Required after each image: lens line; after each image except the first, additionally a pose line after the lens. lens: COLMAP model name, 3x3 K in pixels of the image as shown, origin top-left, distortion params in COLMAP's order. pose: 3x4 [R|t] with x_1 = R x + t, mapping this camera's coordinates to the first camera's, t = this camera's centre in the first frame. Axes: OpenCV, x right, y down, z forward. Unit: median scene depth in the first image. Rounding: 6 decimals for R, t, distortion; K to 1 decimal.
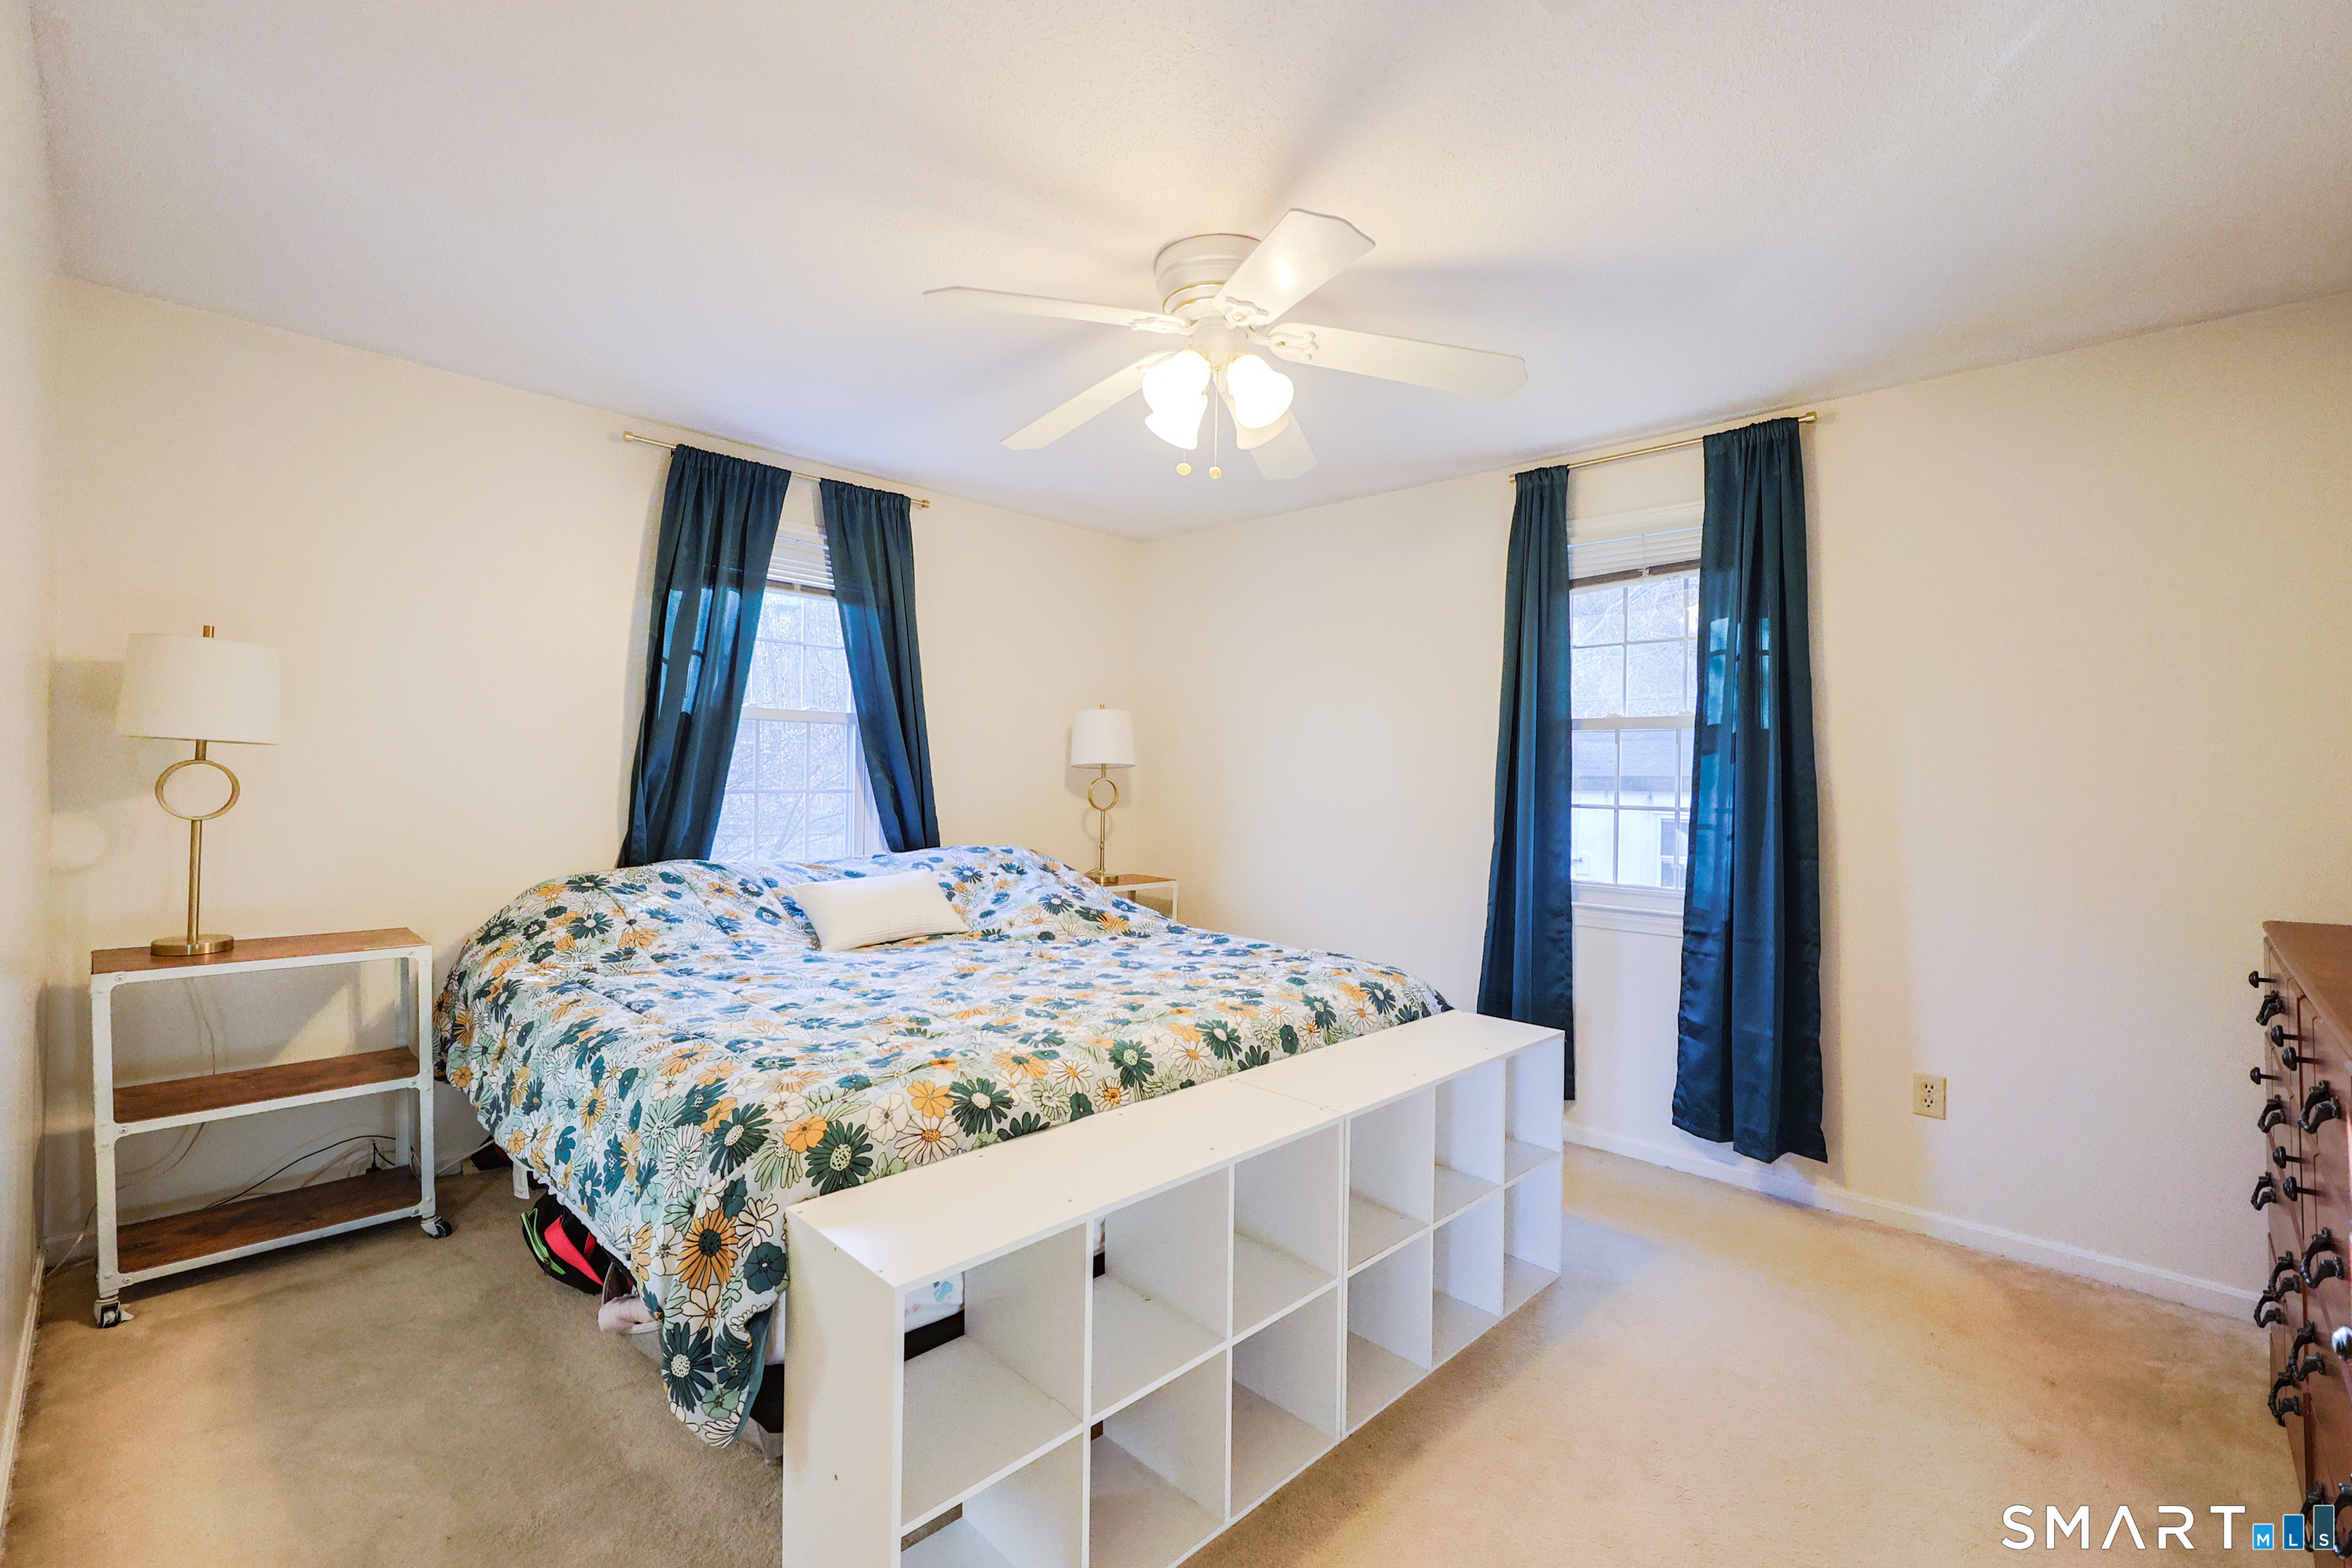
lens RADIAL K [[1019.5, 0, 1183.0], [0, 1019.5, 770.4], [0, 0, 1]] dist [0.002294, 0.000036]
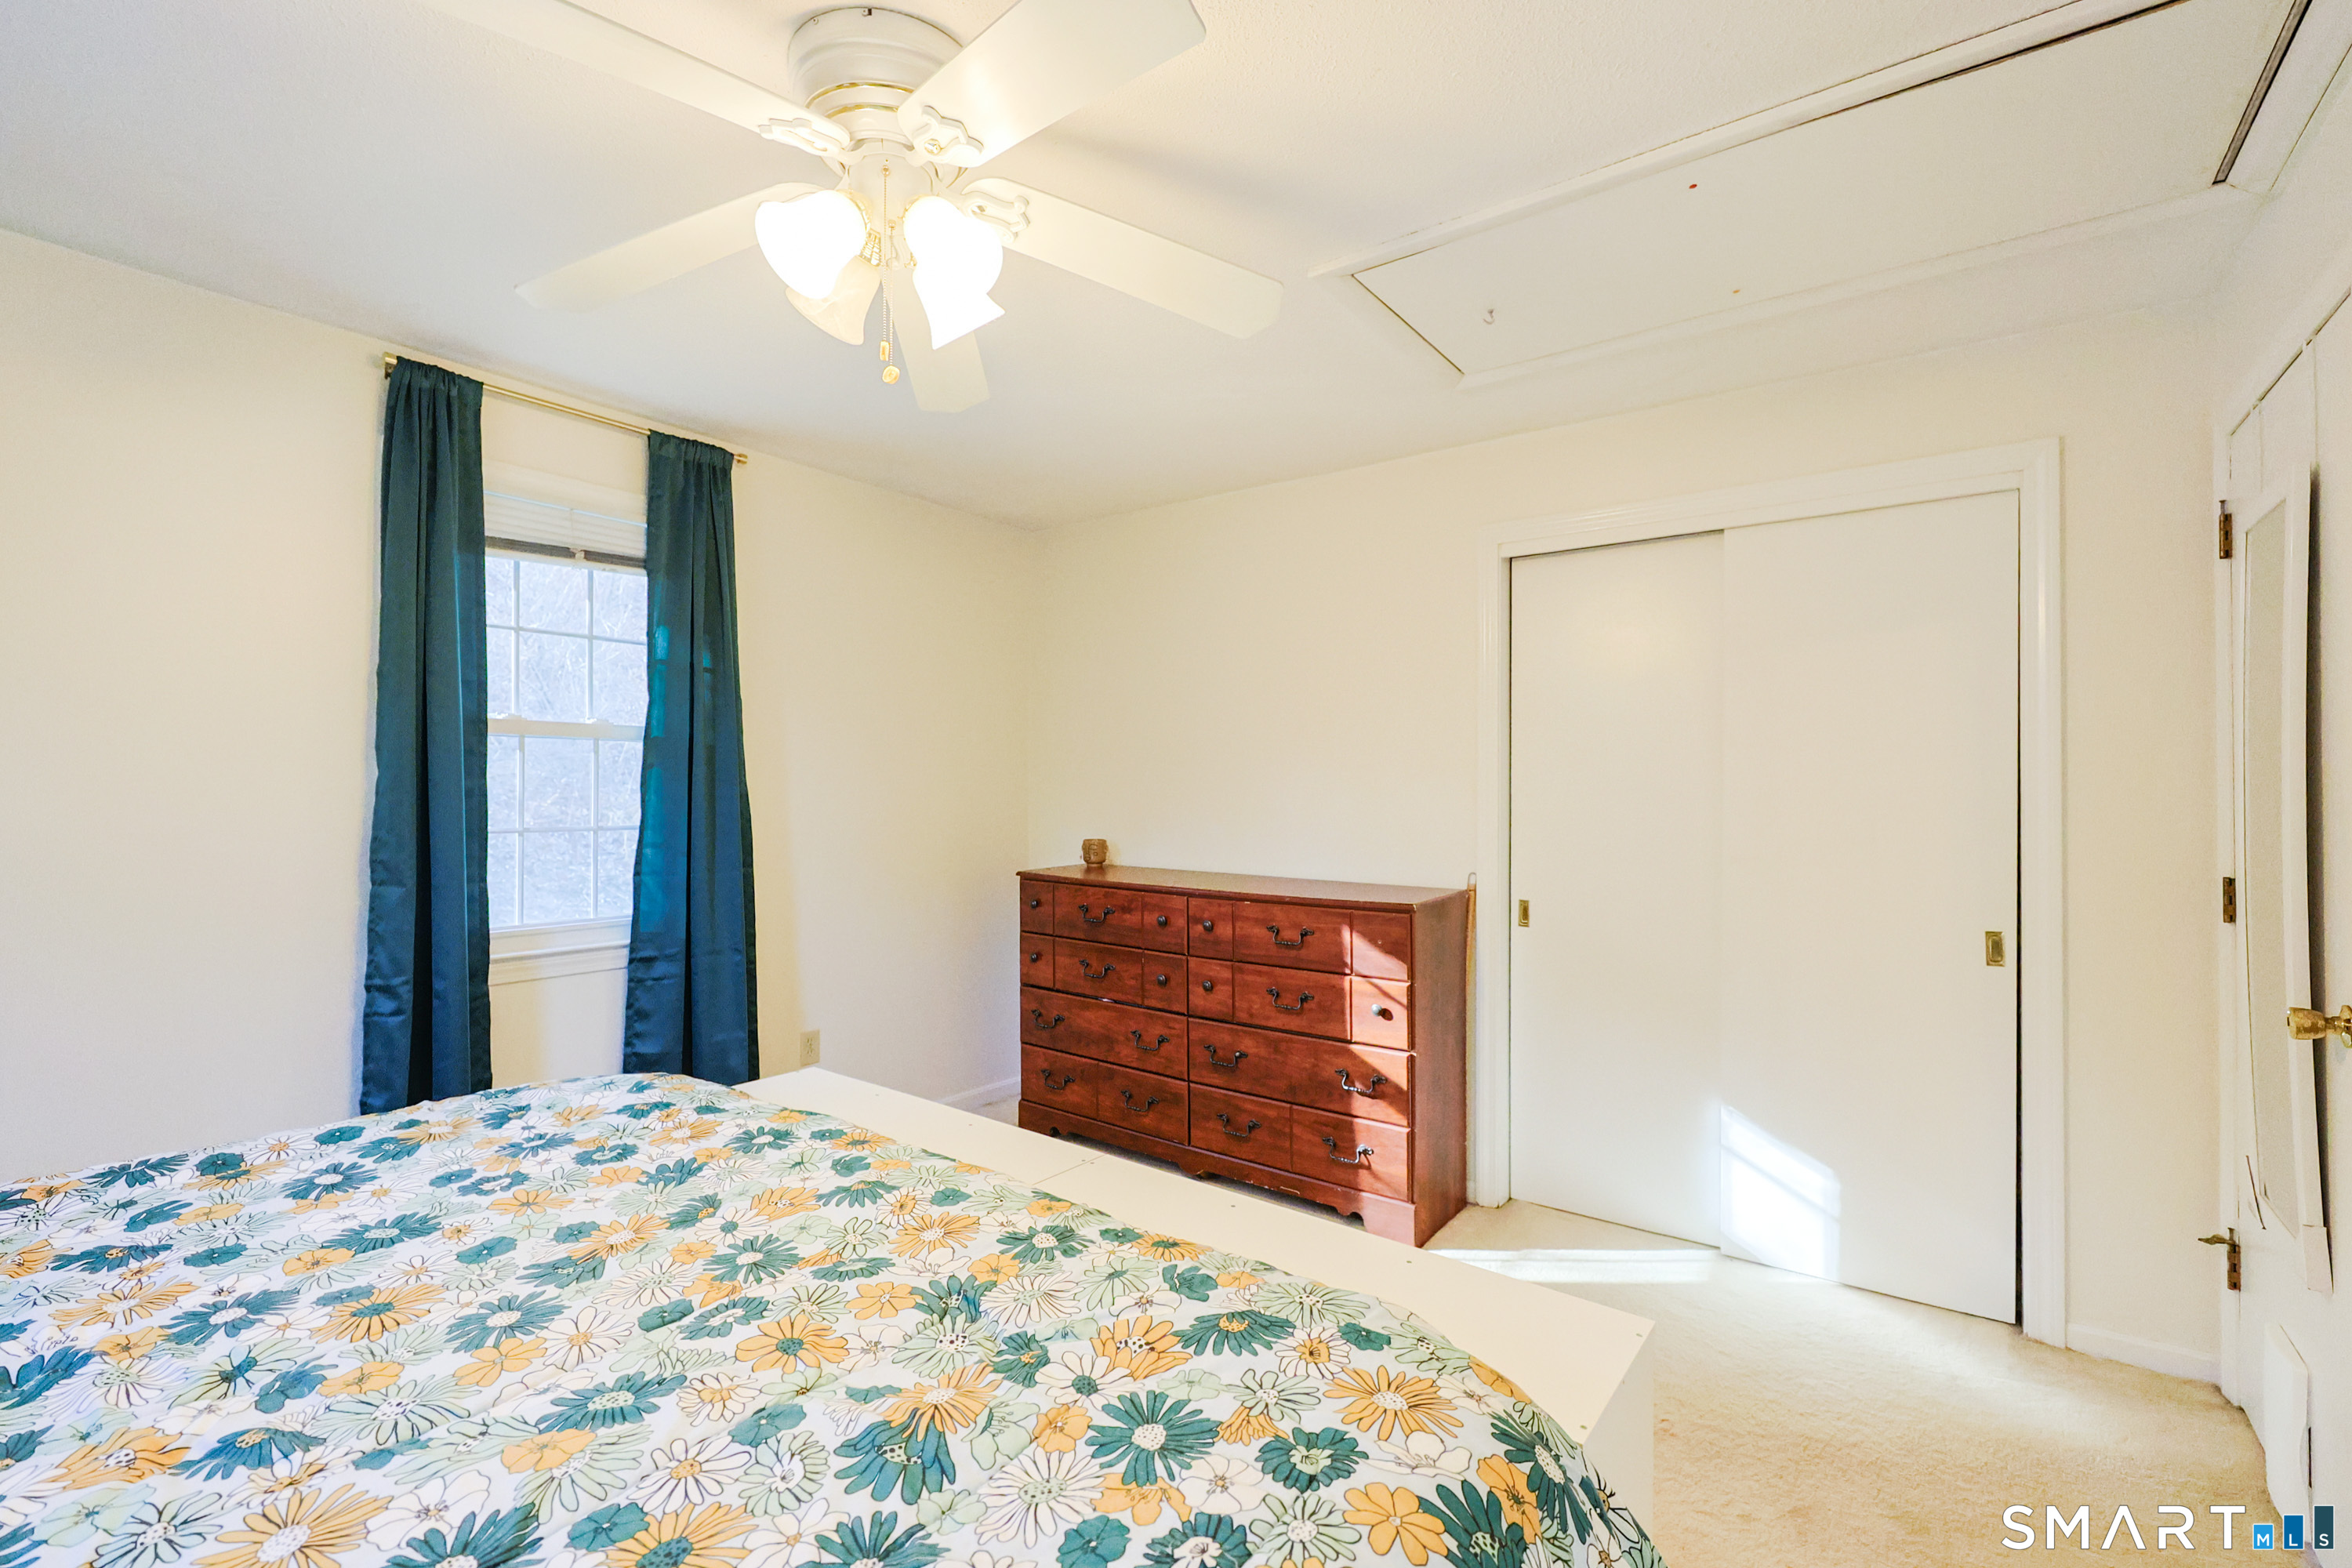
lens RADIAL K [[1019.5, 0, 1183.0], [0, 1019.5, 770.4], [0, 0, 1]] dist [0.002294, 0.000036]
pose [[-0.136639, 0.001037, 0.990620, -0.487214], [-0.011647, 0.999929, -0.002654, -0.016586], [-0.990552, -0.011901, -0.136617, 0.636559]]
